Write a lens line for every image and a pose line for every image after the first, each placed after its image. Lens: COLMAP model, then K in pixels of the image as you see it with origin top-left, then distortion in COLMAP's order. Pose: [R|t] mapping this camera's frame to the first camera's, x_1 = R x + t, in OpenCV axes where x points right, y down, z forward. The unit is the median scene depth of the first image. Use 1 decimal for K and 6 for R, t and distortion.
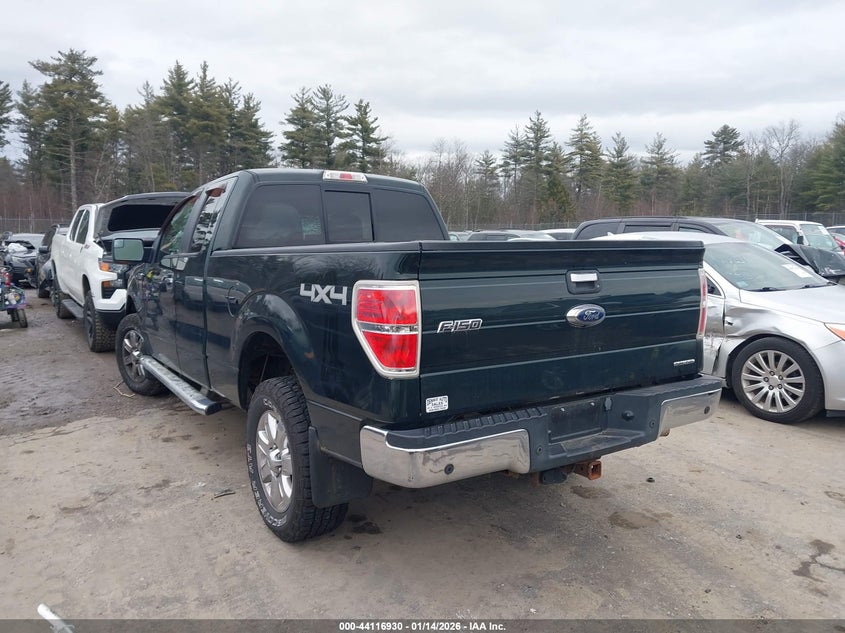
lens RADIAL K [[625.3, 0, 422.5], [0, 625.3, 316.5], [0, 0, 1]] dist [0.032486, -0.002197]
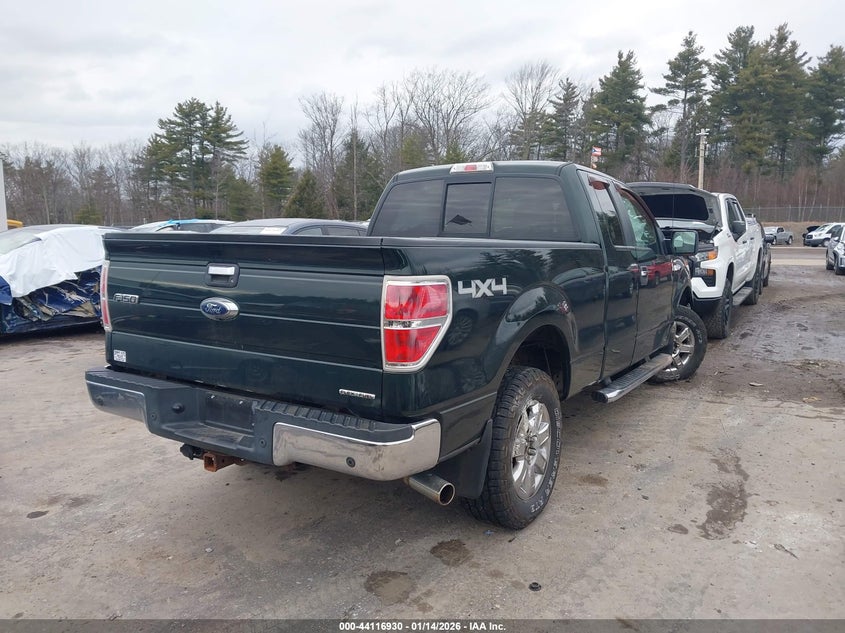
lens RADIAL K [[625.3, 0, 422.5], [0, 625.3, 316.5], [0, 0, 1]] dist [0.032486, -0.002197]
pose [[0.440090, 0.121664, -0.889673, 1.081742], [-0.106033, 0.990888, 0.083055, -0.089206], [0.891671, 0.057783, 0.448981, 0.701498]]
